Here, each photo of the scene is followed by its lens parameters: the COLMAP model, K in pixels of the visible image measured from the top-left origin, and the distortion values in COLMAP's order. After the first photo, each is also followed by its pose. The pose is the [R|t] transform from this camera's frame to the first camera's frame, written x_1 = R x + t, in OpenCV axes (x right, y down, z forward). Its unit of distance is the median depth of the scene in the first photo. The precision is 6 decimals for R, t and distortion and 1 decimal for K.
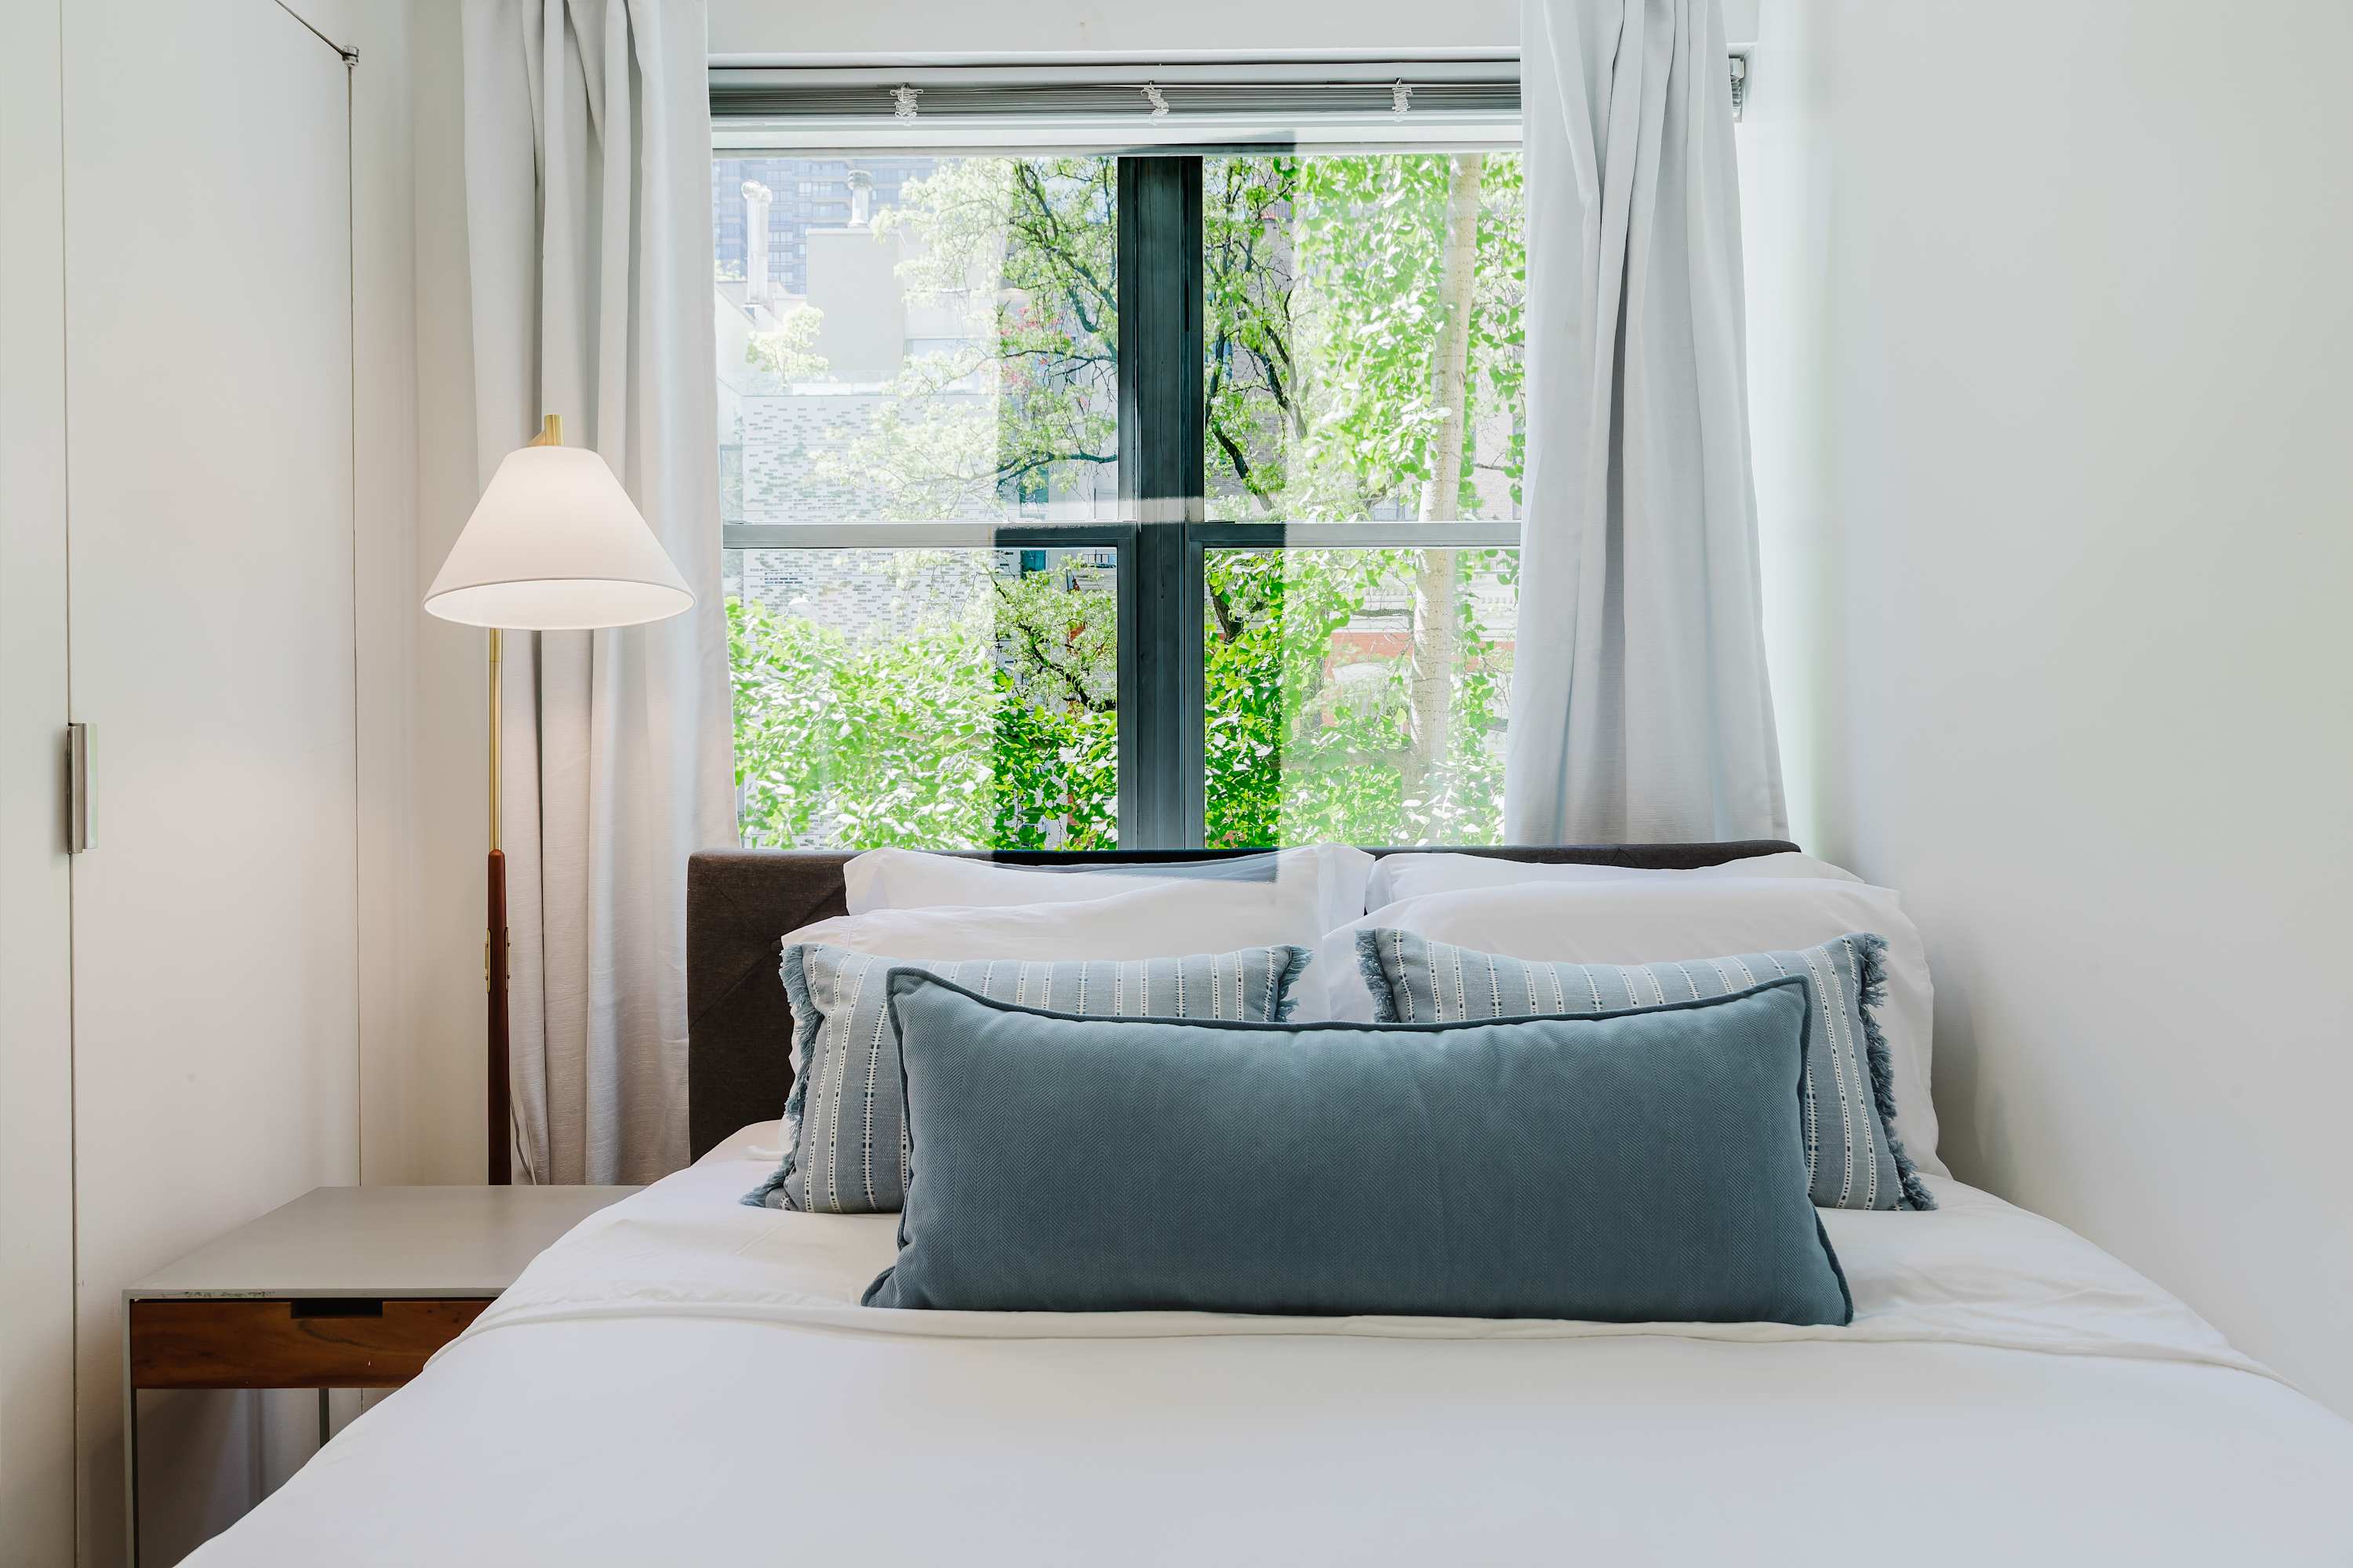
lens RADIAL K [[1484.3, 0, 1221.3], [0, 1484.3, 774.7], [0, 0, 1]] dist [0.005846, -0.000209]
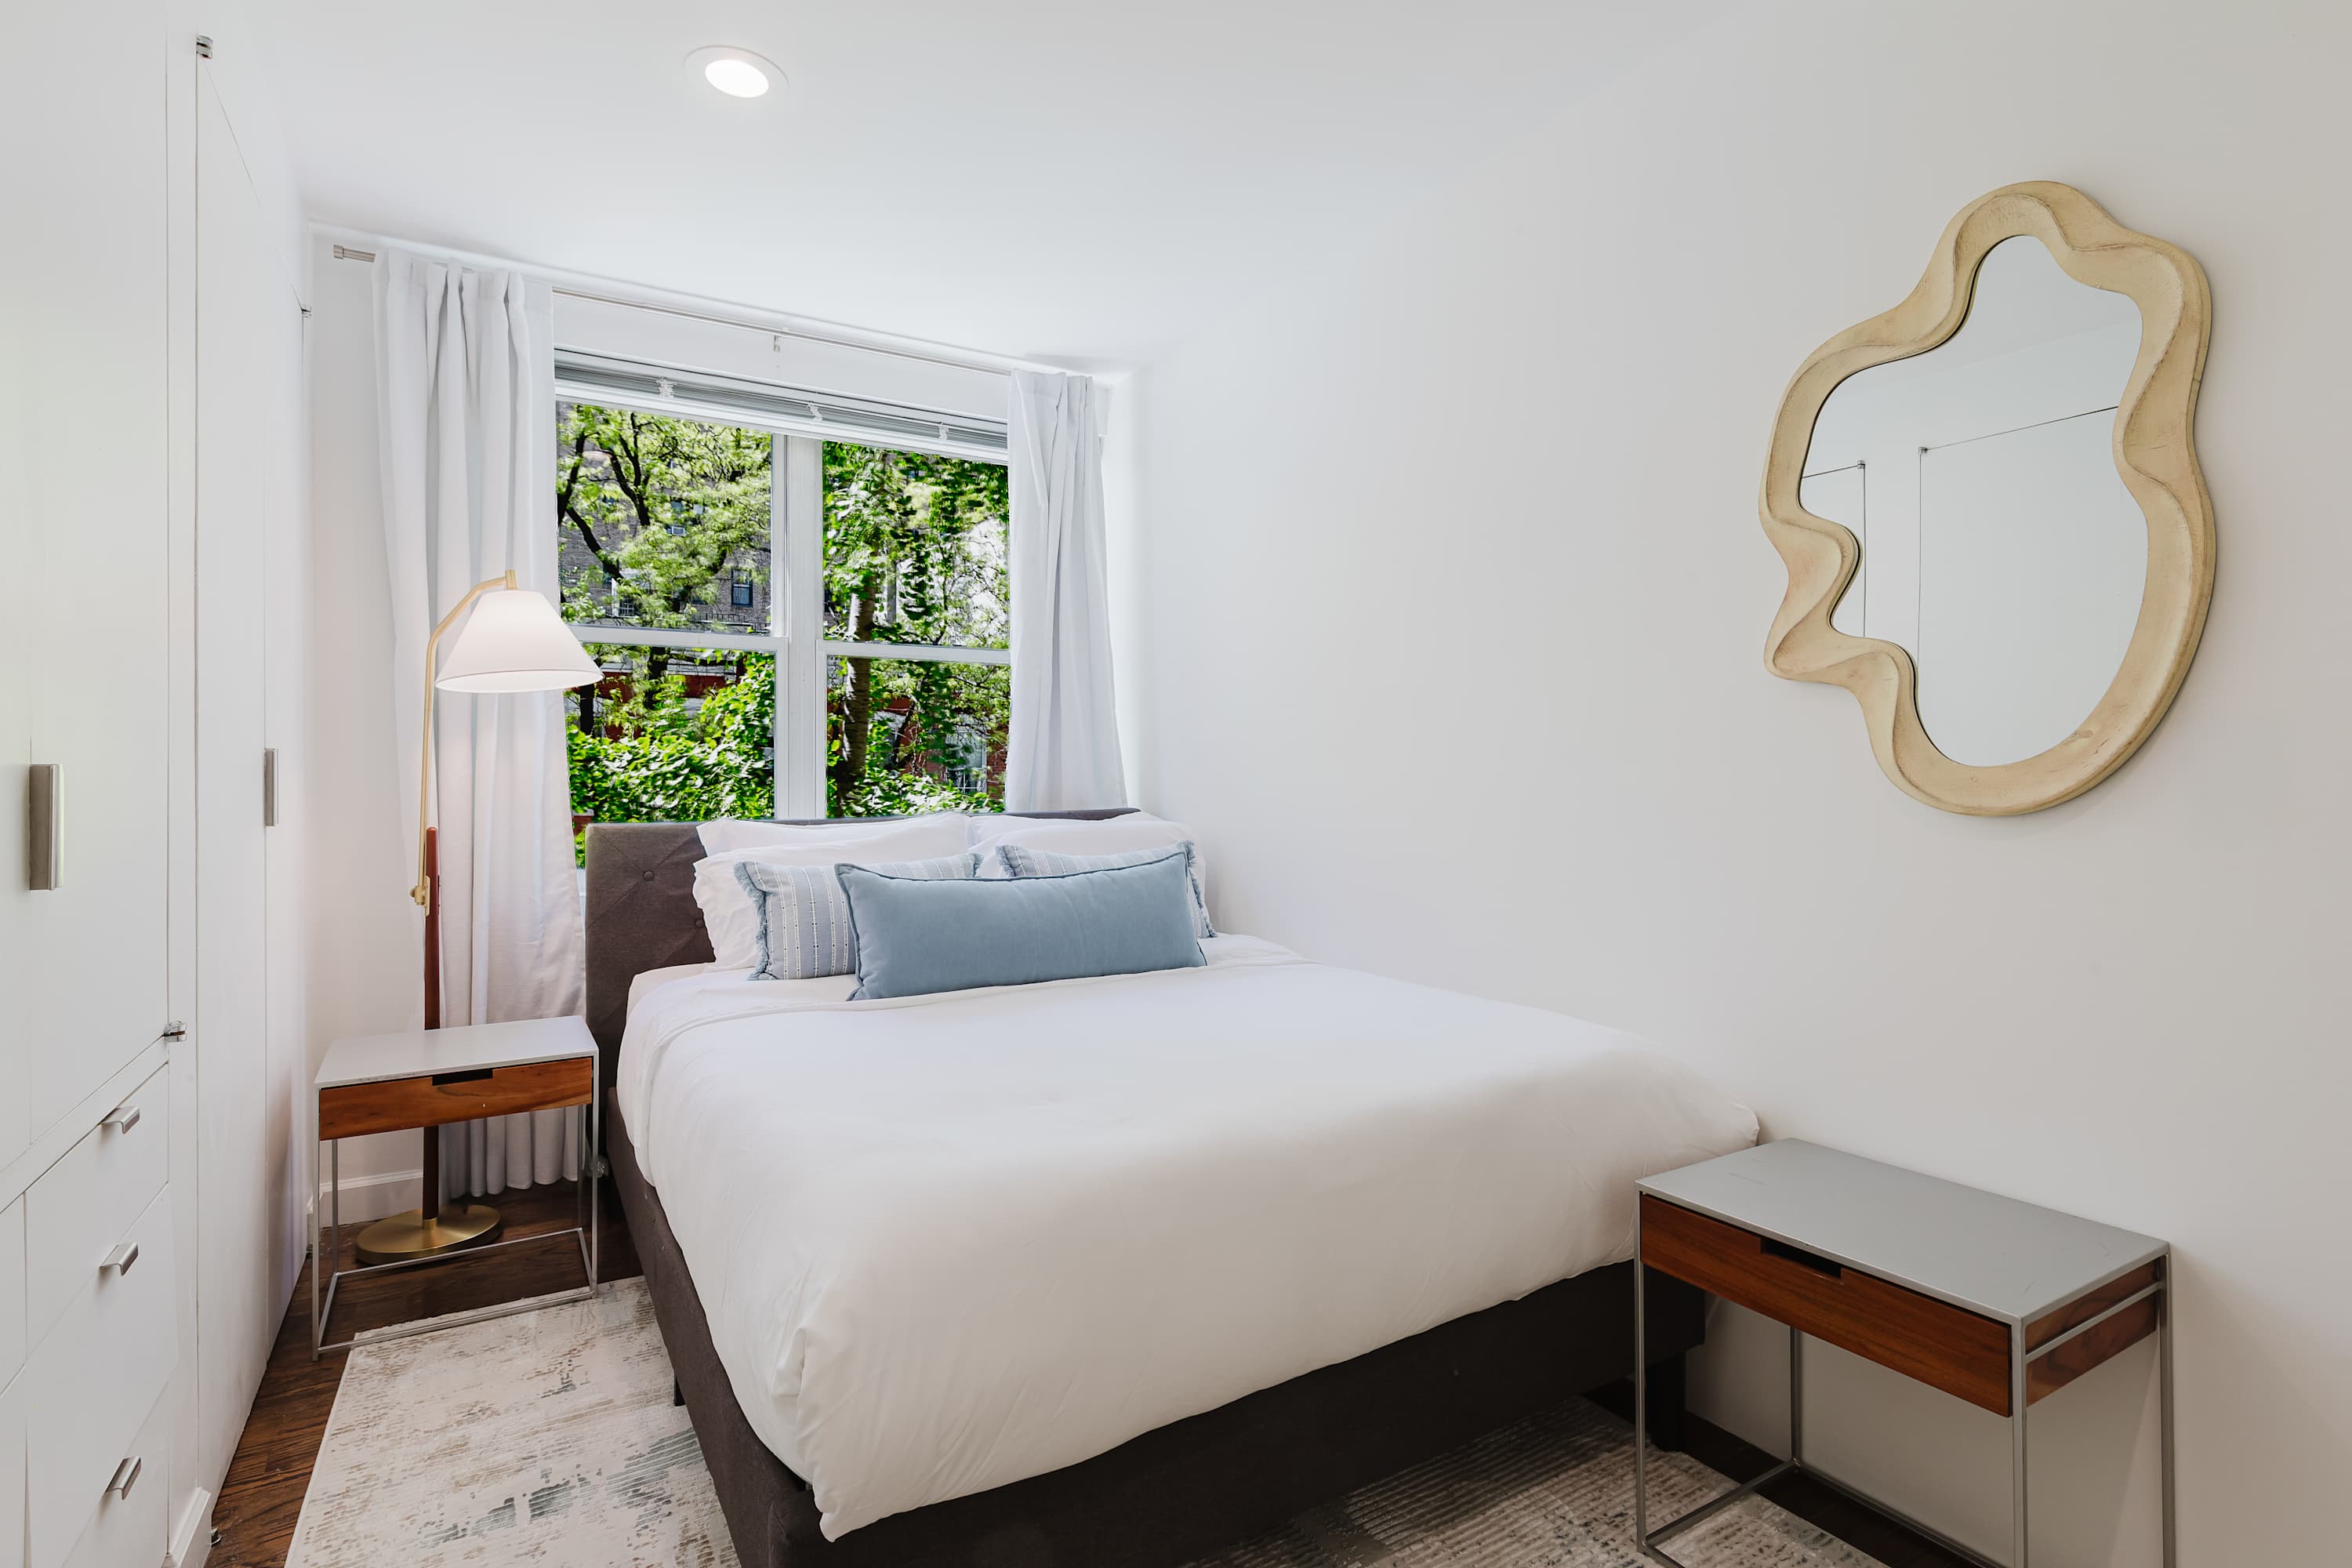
lens RADIAL K [[1146.2, 0, 1176.0], [0, 1146.2, 784.0], [0, 0, 1]] dist [0.001004, 0.000005]
pose [[0.848243, -0.003970, 0.529593, -0.593668], [0.004327, 0.999990, 0.000567, 0.009449], [-0.529590, 0.001811, 0.848252, -0.621855]]
